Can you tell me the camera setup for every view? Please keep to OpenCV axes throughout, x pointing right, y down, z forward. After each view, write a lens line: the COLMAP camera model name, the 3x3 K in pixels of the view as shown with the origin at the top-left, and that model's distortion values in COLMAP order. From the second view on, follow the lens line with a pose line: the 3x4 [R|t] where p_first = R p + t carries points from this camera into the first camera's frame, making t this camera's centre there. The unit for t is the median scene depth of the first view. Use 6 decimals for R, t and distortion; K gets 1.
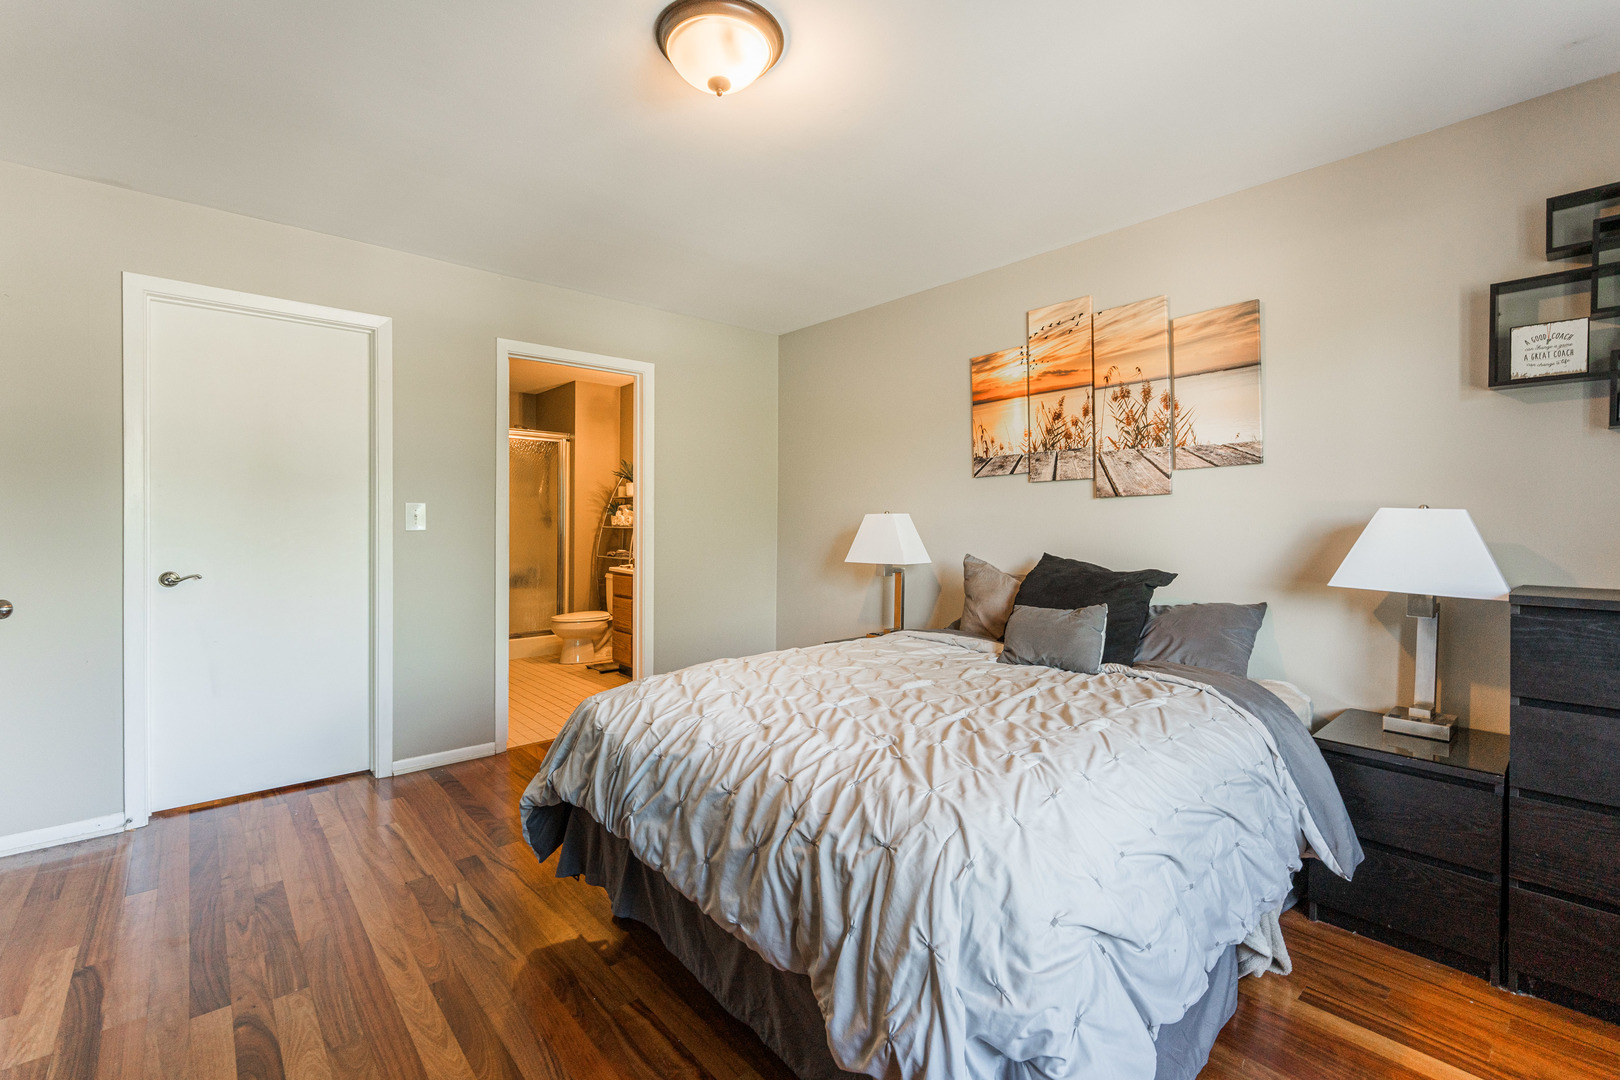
lens RADIAL K [[676.7, 0, 798.3], [0, 676.7, 538.0], [0, 0, 1]] dist [0.001475, 0.000123]
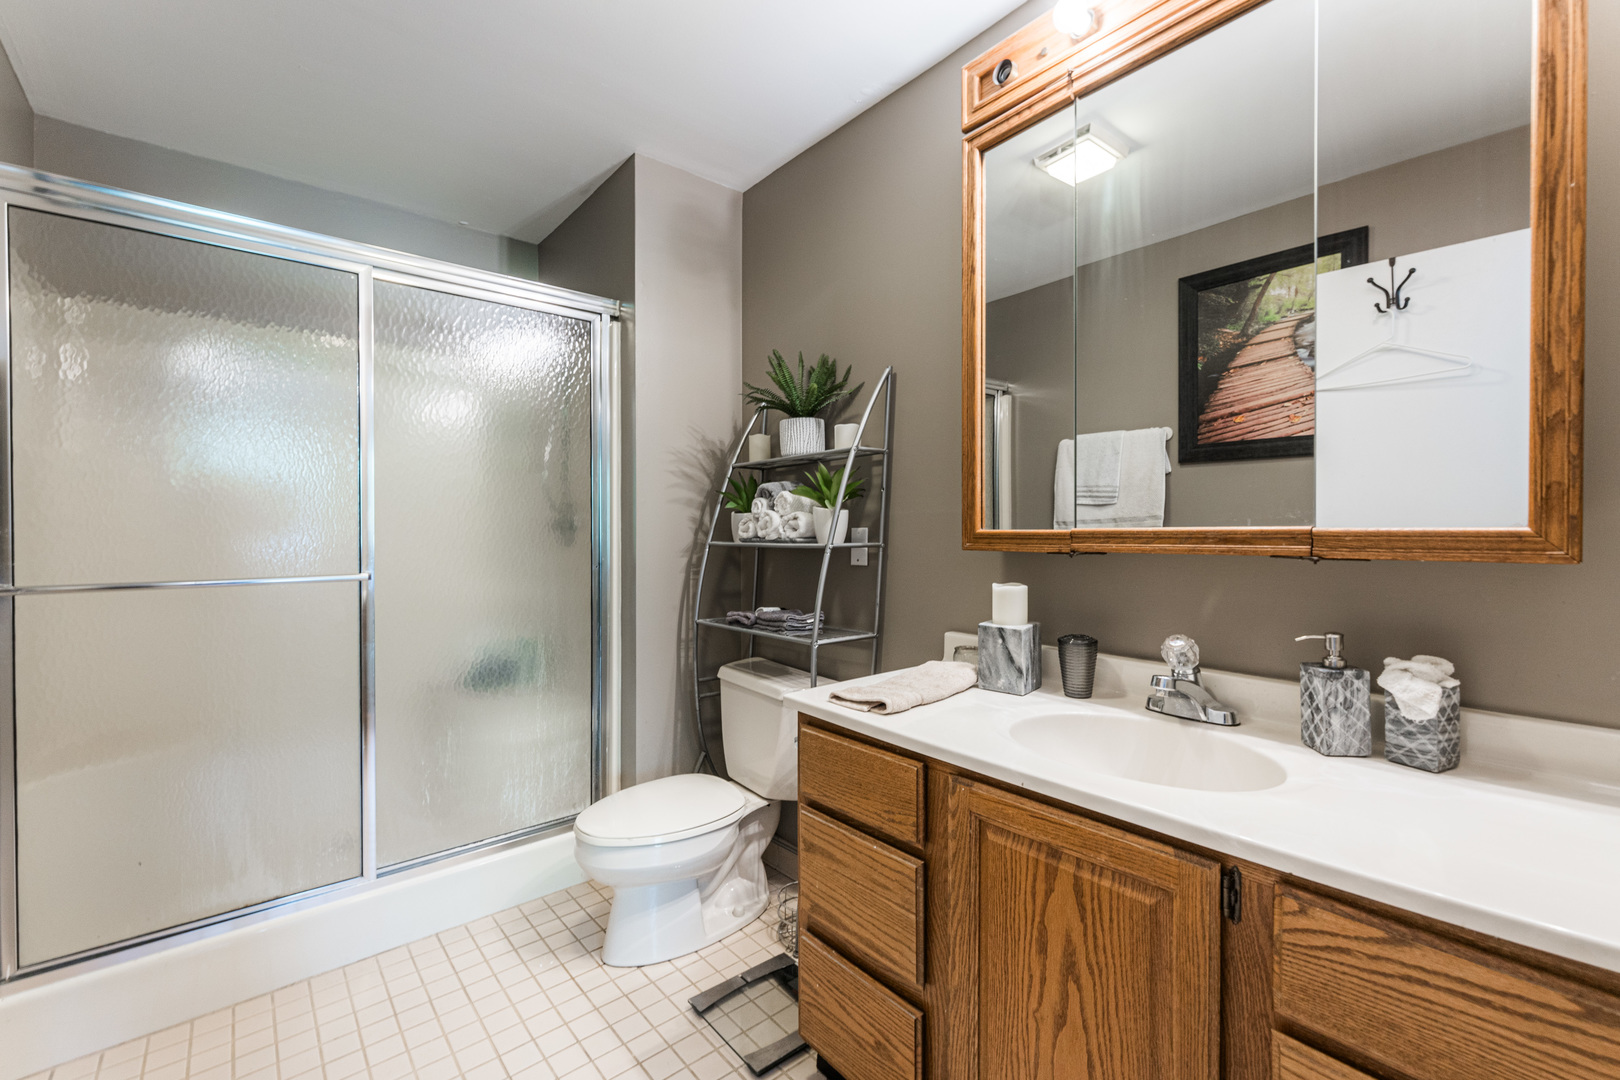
lens RADIAL K [[676.7, 0, 798.3], [0, 676.7, 538.0], [0, 0, 1]] dist [0.001475, 0.000123]
pose [[0.999320, -0.005440, -0.036464, -0.128874], [0.004894, 0.999875, -0.015065, -0.007713], [0.036541, 0.014877, 0.999221, 0.358191]]
